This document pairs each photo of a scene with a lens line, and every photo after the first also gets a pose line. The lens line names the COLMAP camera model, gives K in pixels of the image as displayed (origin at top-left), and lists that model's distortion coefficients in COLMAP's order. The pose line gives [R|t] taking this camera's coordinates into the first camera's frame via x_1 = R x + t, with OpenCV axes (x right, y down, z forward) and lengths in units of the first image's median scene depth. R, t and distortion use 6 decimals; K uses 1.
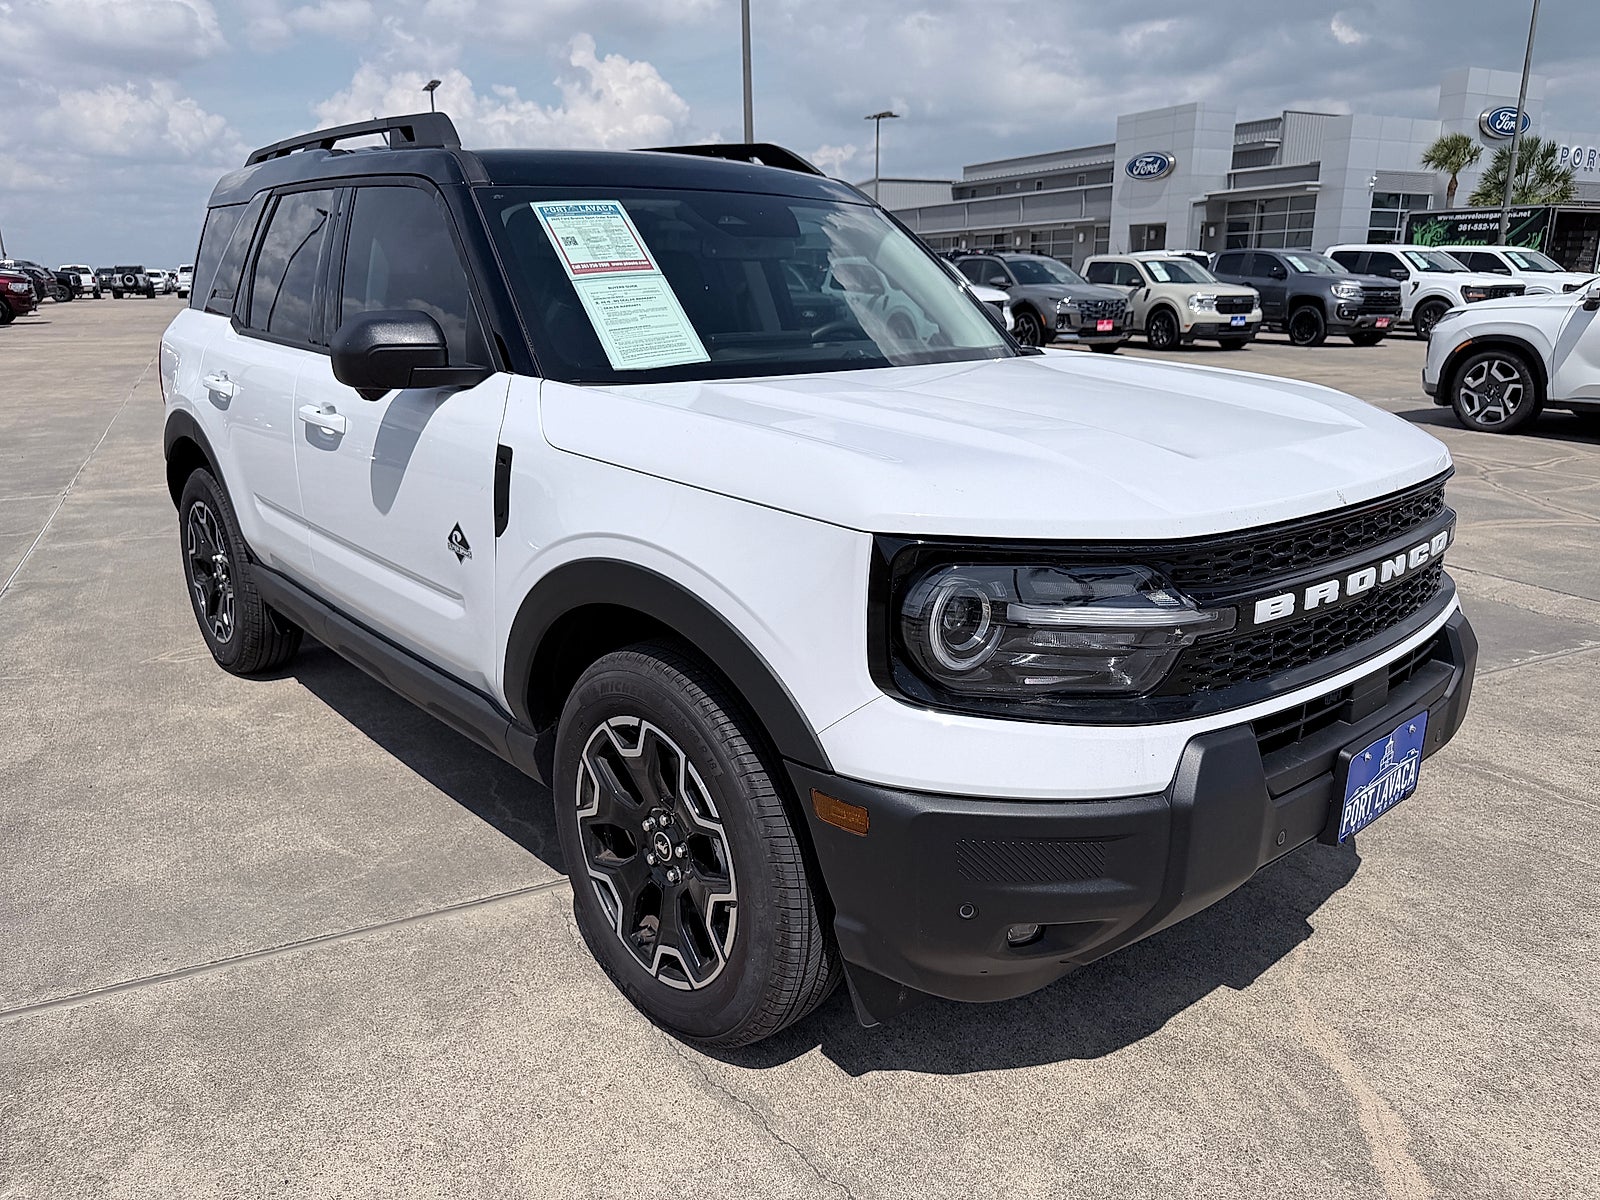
lens RADIAL K [[1147.5, 0, 796.0], [0, 1147.5, 601.2], [0, 0, 1]] dist [0.027251, -0.037273]
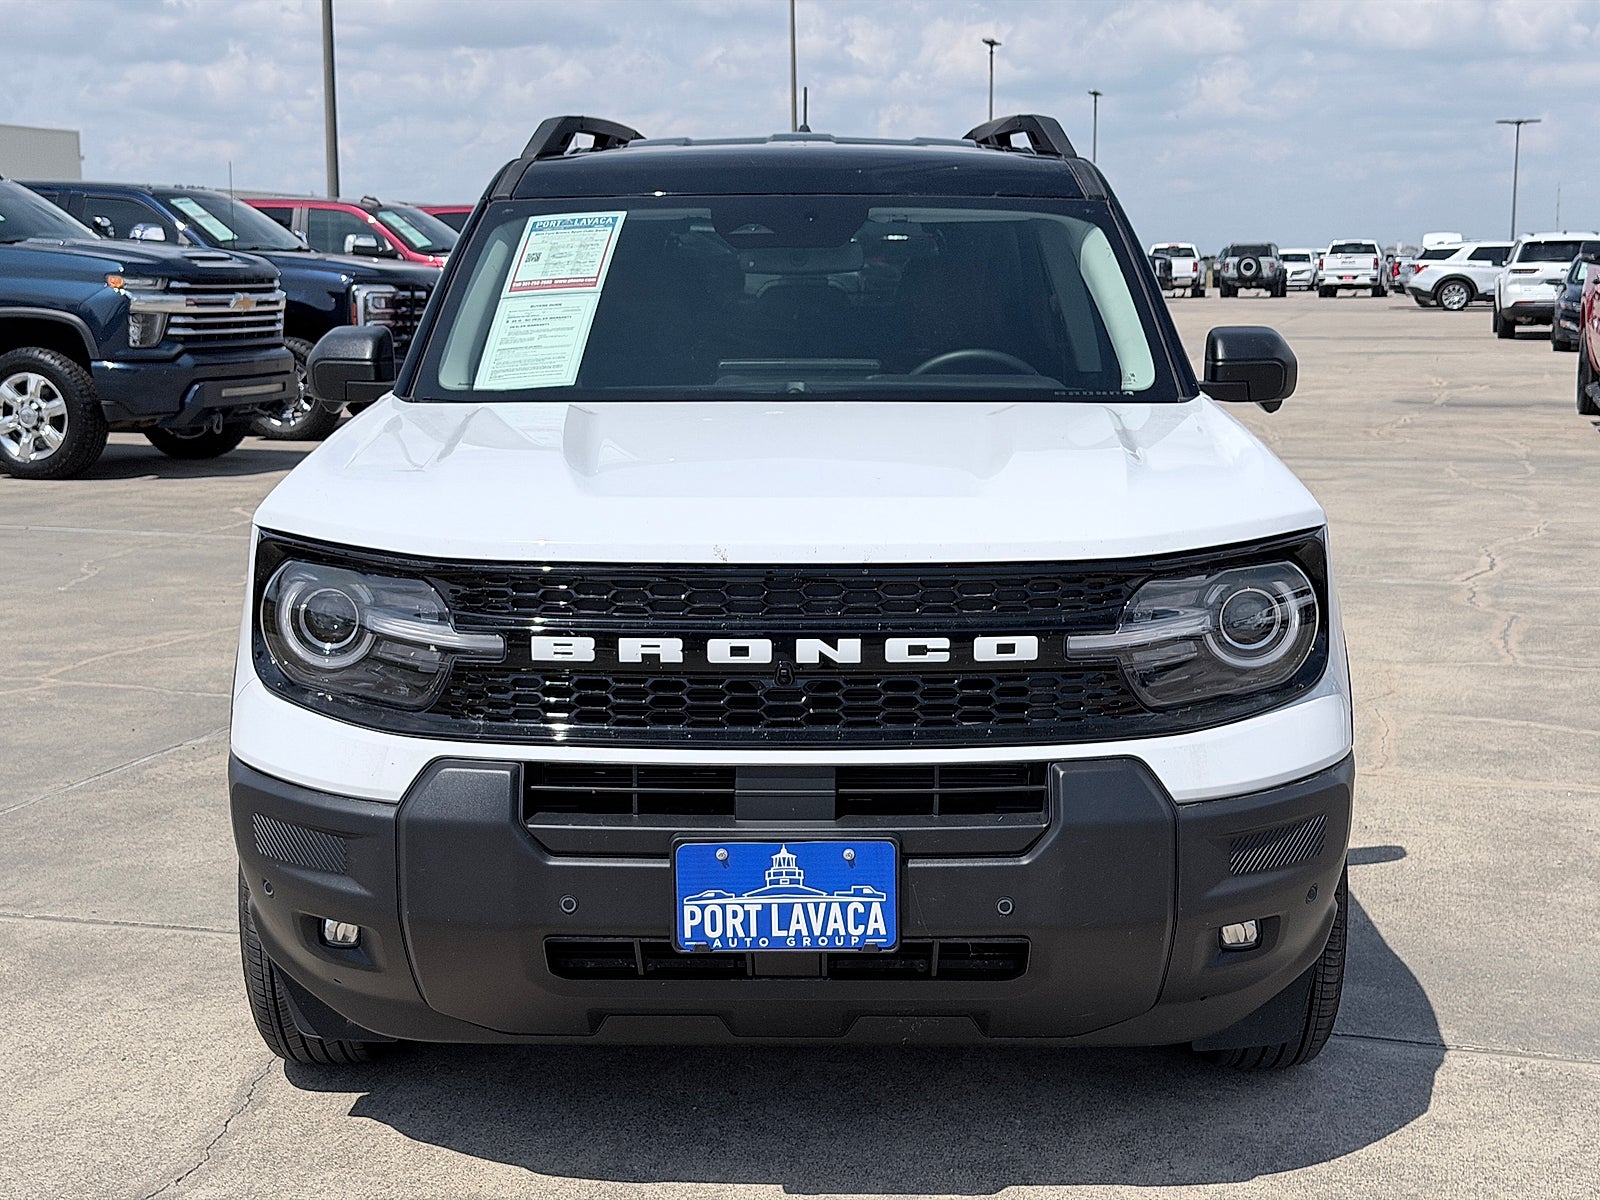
lens RADIAL K [[2230.2, 0, 800.0], [0, 2230.2, 600.0], [0, 0, 1]] dist [0.260713, -0.540631]
pose [[0.742148, 0.104179, -0.662090, 1.158385], [-0.186412, 0.980953, -0.054600, 0.020072], [0.643791, 0.163942, 0.747433, -0.175079]]
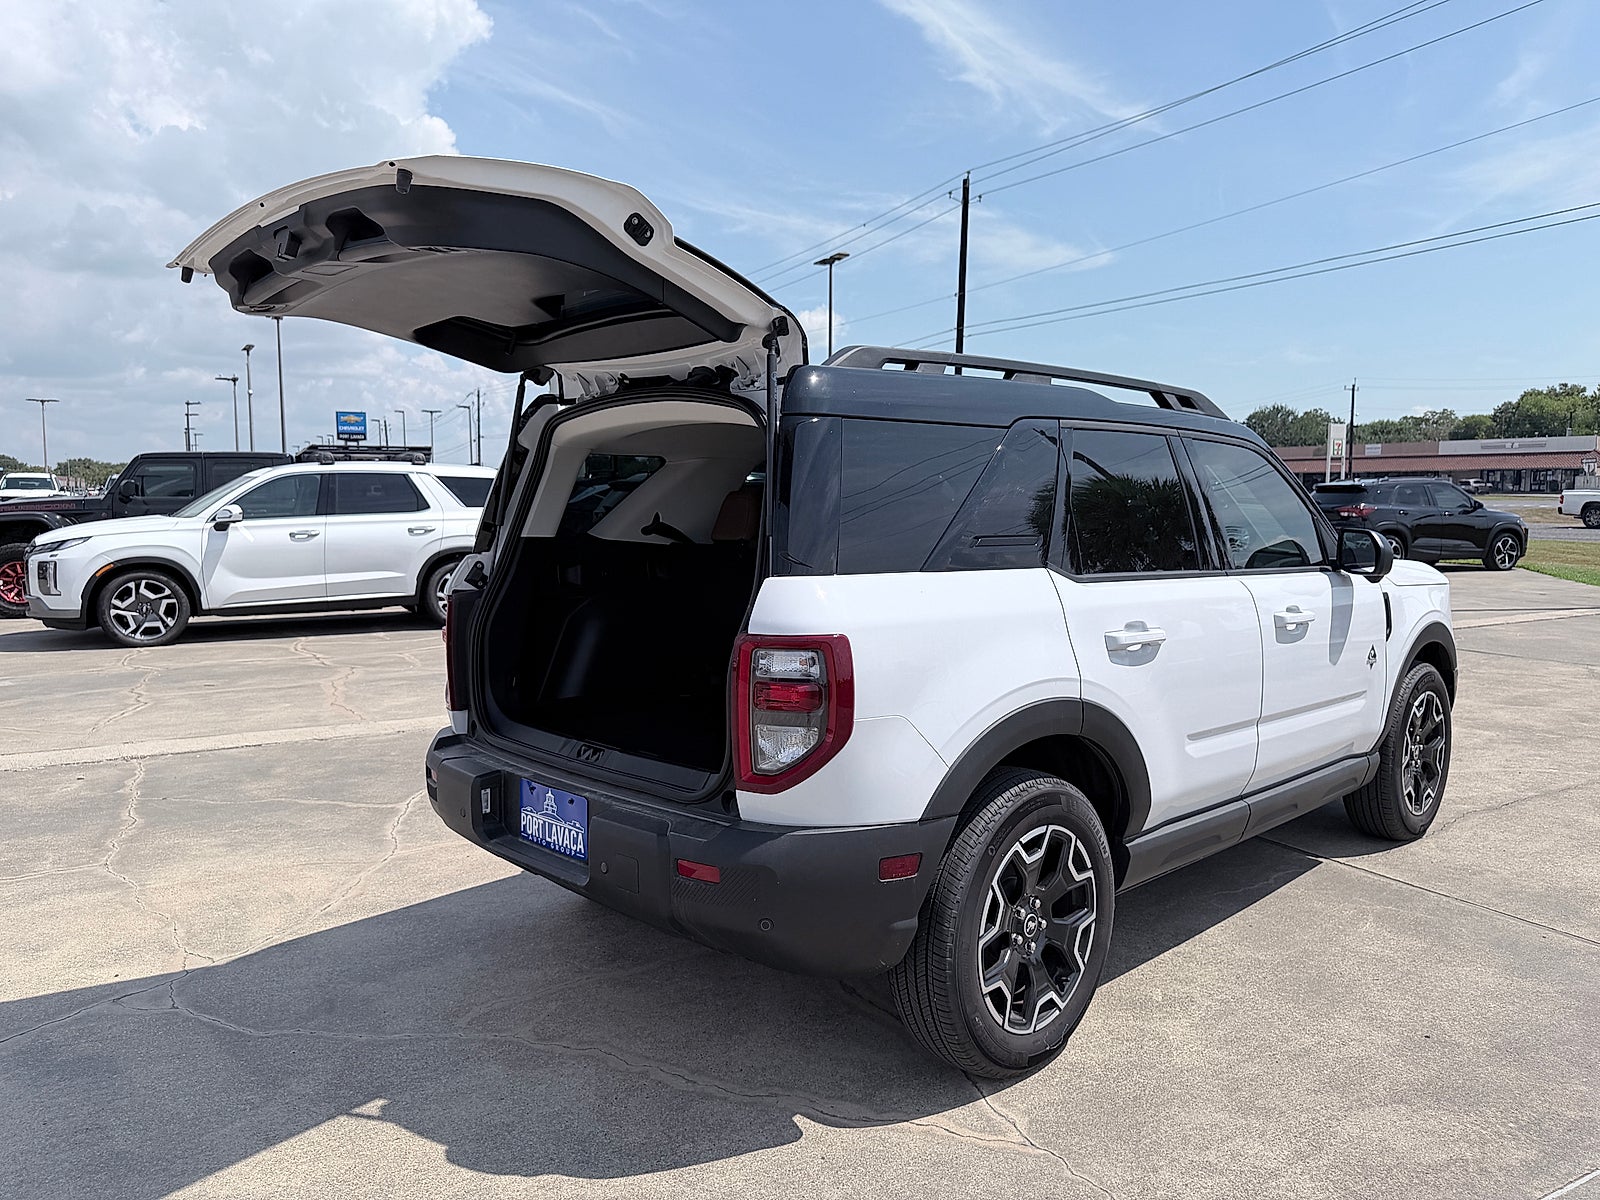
lens RADIAL K [[1149.7, 0, 787.3], [0, 1149.7, 591.5], [0, 0, 1]] dist [0.029648, -0.044783]
pose [[-0.042535, -0.084038, 0.995554, -1.745957], [0.277744, 0.956184, 0.092581, -0.481339], [-0.959713, 0.280447, -0.017330, 1.636890]]
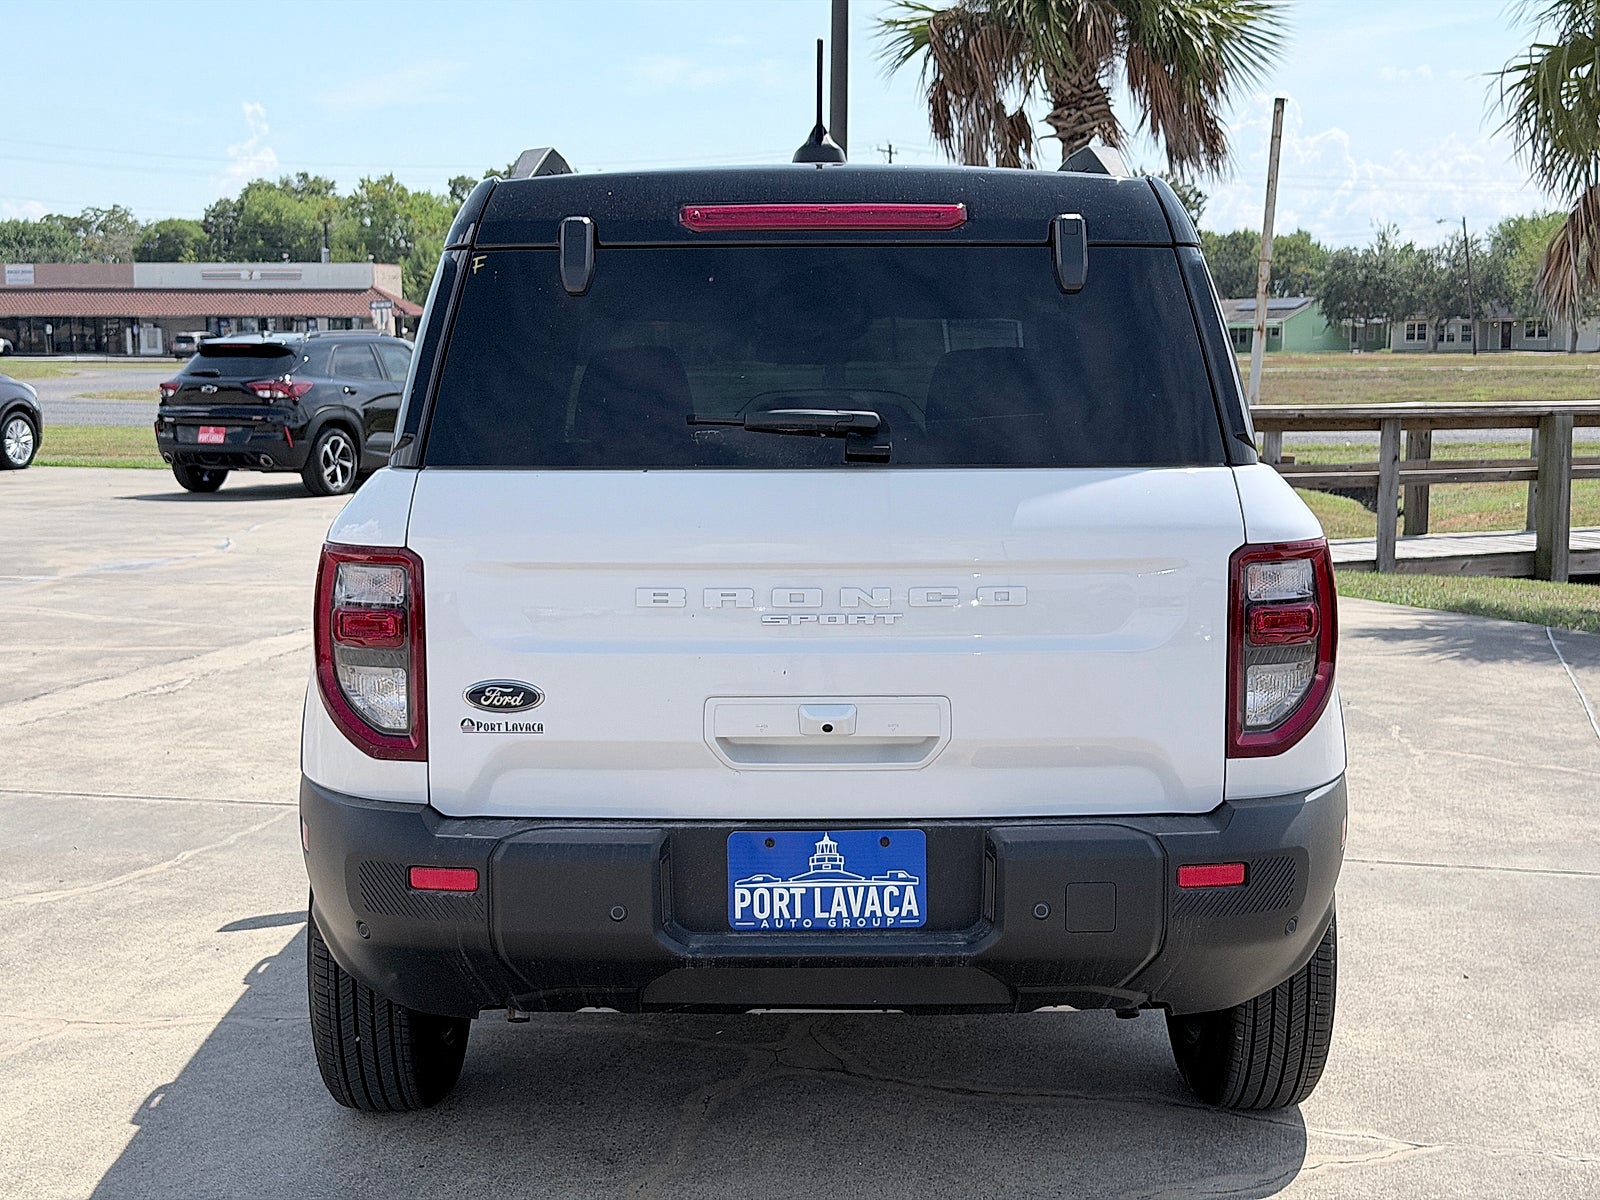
lens RADIAL K [[2230.2, 0, 800.0], [0, 2230.2, 600.0], [0, 0, 1]] dist [0.260713, -0.540631]
pose [[-0.755318, -0.067080, 0.651917, -1.517736], [0.186039, 0.931879, 0.311435, -0.792531], [-0.628398, 0.356514, -0.691385, 2.711051]]
